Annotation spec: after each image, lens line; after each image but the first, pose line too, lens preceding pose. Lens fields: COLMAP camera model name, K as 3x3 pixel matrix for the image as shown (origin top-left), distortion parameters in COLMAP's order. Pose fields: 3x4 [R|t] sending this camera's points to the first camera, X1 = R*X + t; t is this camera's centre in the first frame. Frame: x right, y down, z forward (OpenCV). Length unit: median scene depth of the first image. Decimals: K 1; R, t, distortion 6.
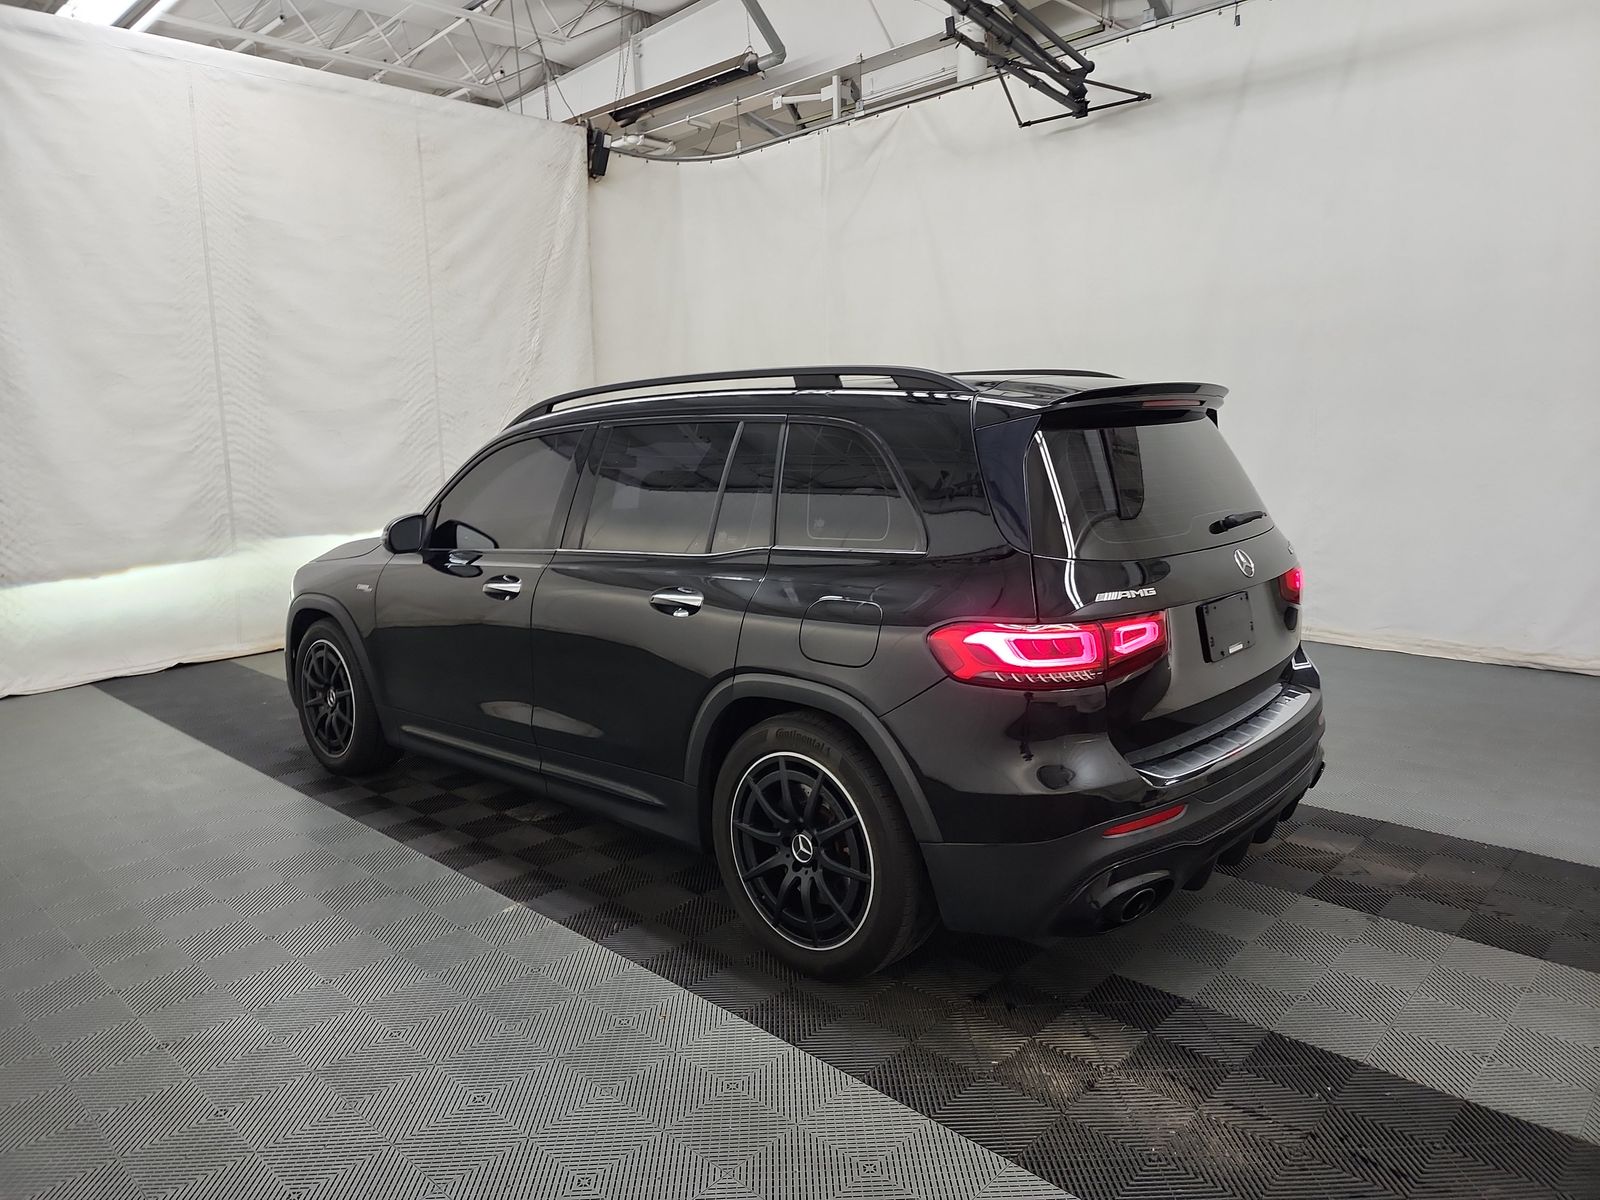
lens RADIAL K [[1067.7, 0, 778.8], [0, 1067.7, 603.9], [0, 0, 1]] dist [0.087177, -0.062838]
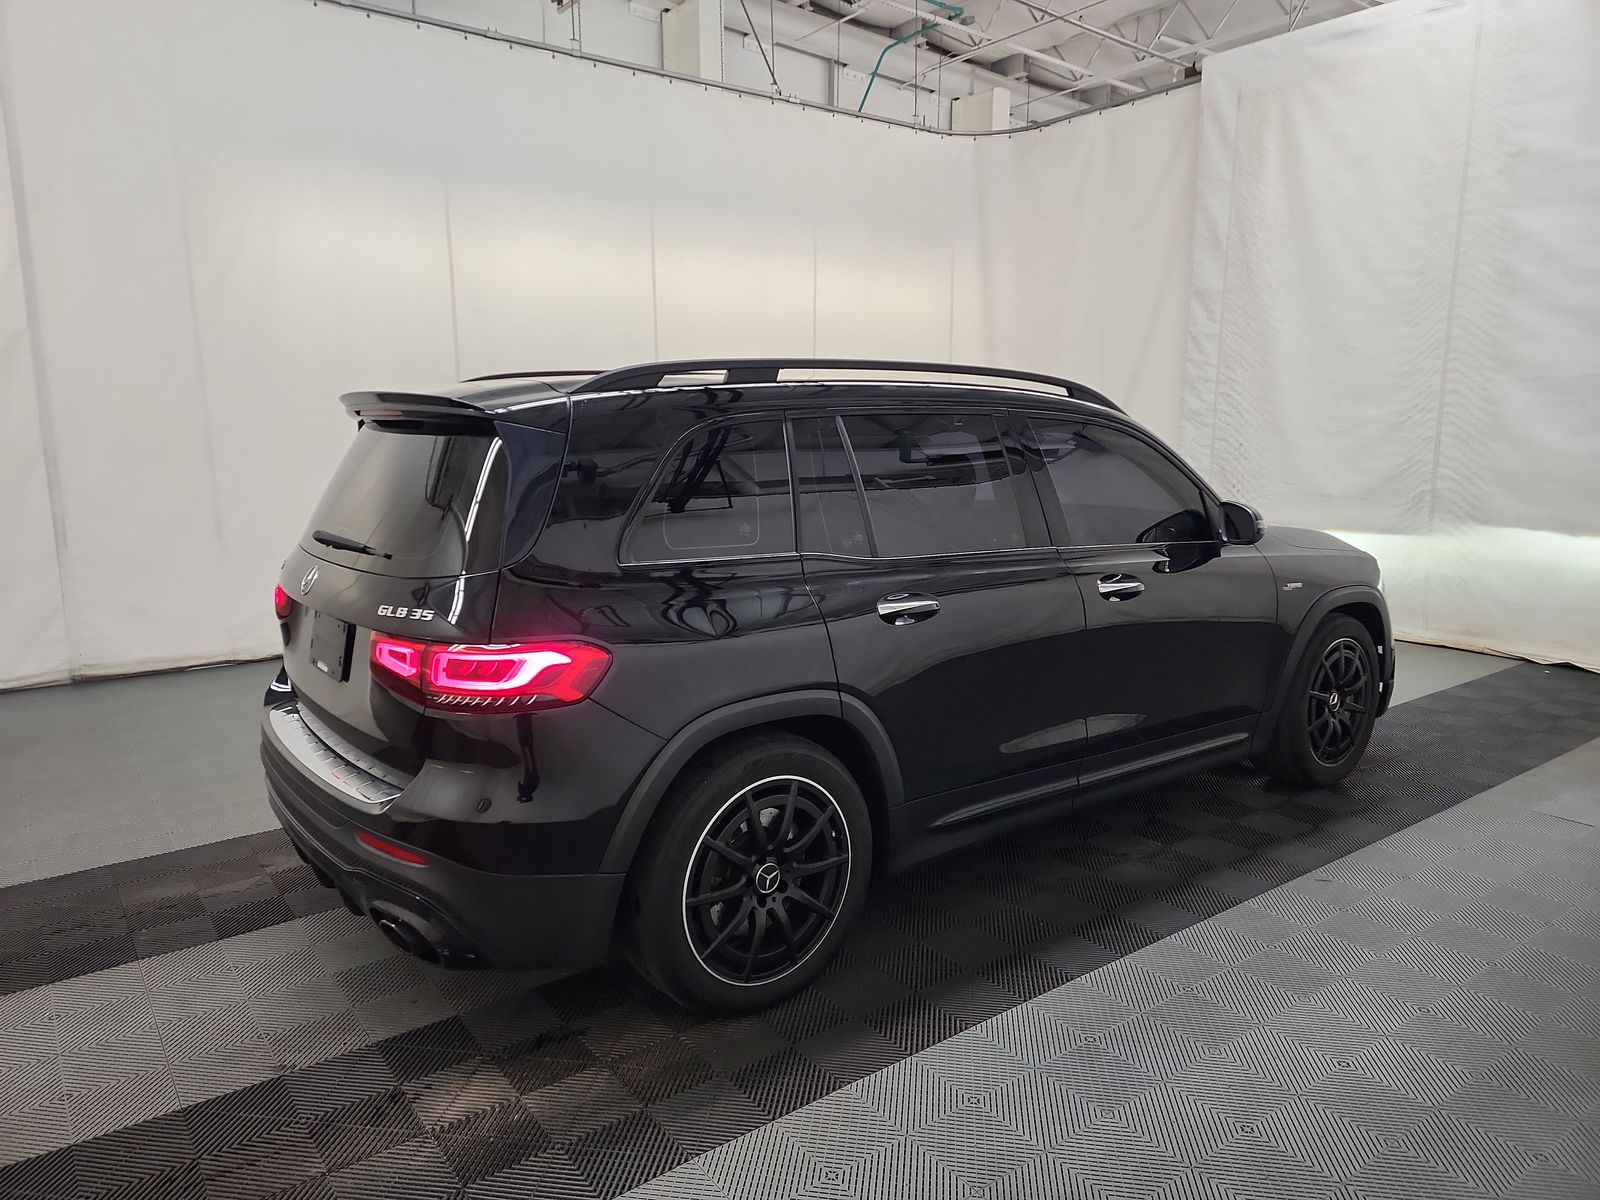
lens RADIAL K [[1067.7, 0, 778.8], [0, 1067.7, 603.9], [0, 0, 1]] dist [0.087177, -0.062838]
pose [[-0.166919, 0.204396, -0.964552, 0.511924], [-0.153648, 0.960933, 0.230219, -0.119664], [0.973925, 0.186630, -0.128992, 0.598374]]
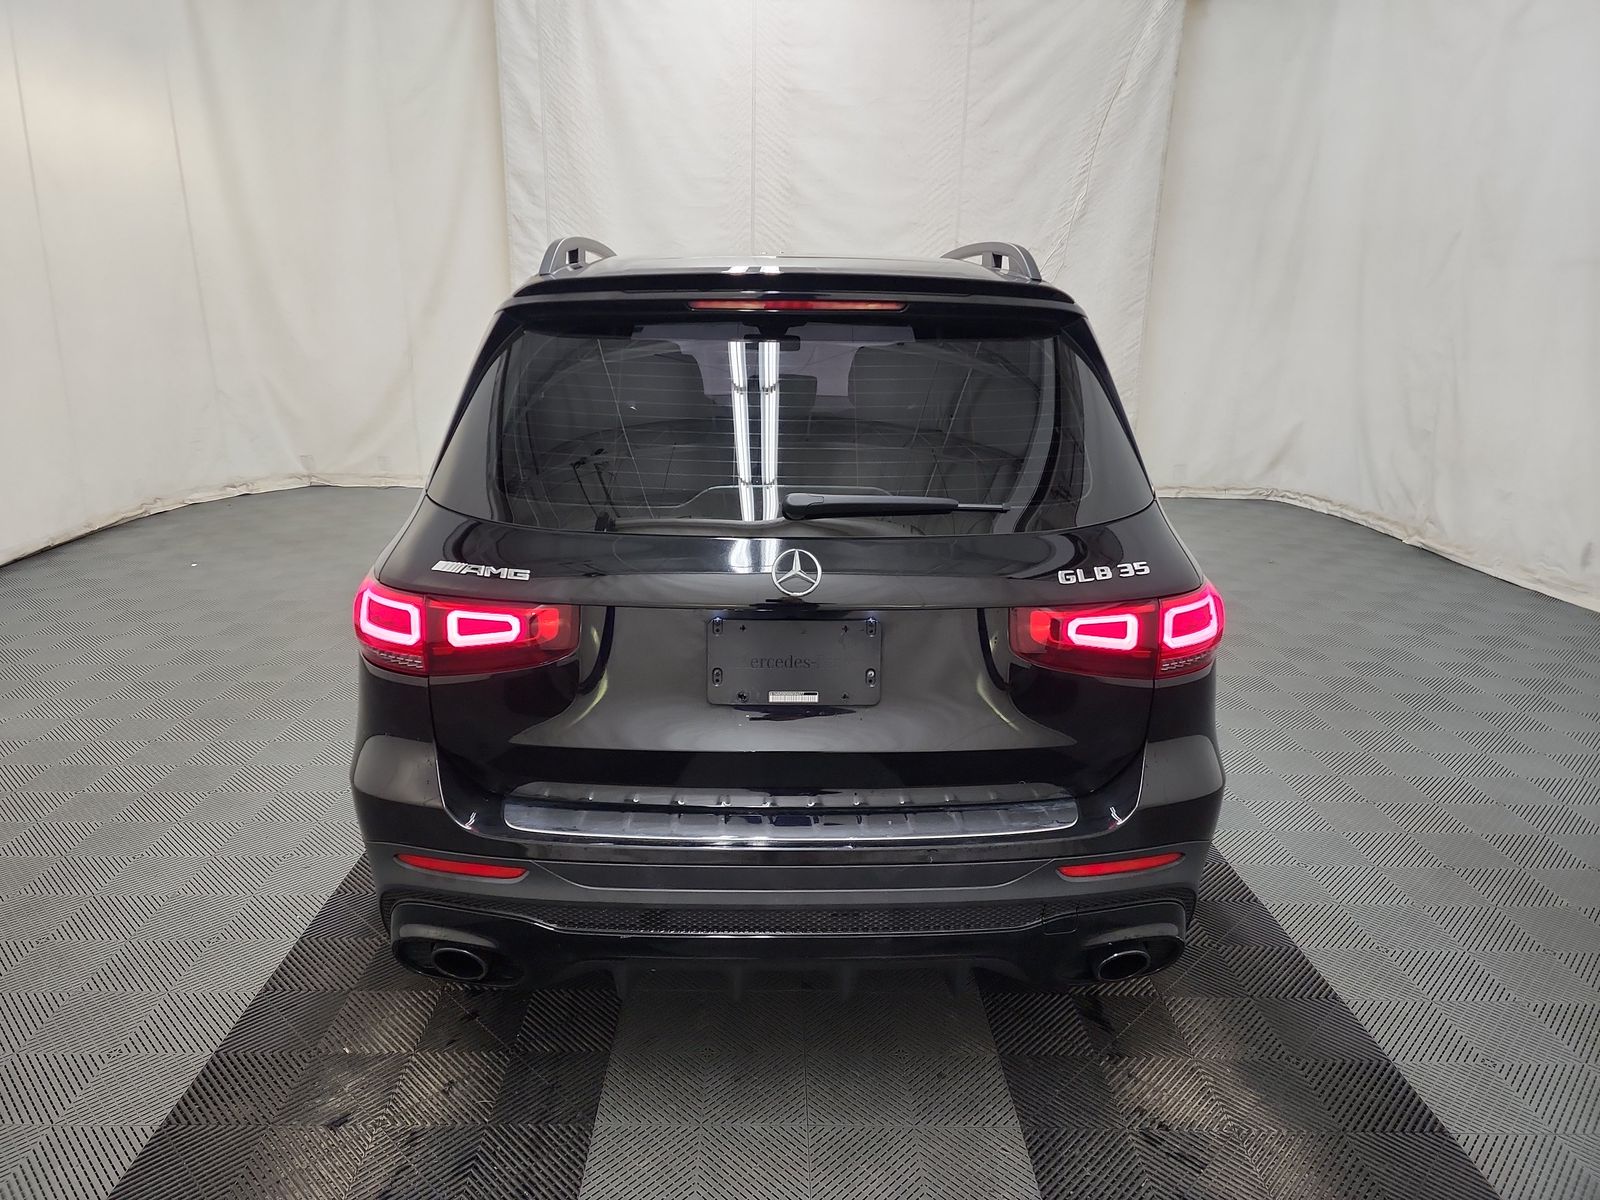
lens RADIAL K [[1067.7, 0, 778.8], [0, 1067.7, 603.9], [0, 0, 1]] dist [0.087177, -0.062838]
pose [[0.697020, 0.233380, -0.678010, 0.338246], [-0.149552, 0.972073, 0.180855, -0.052430], [0.701283, -0.024662, 0.712457, 0.214693]]
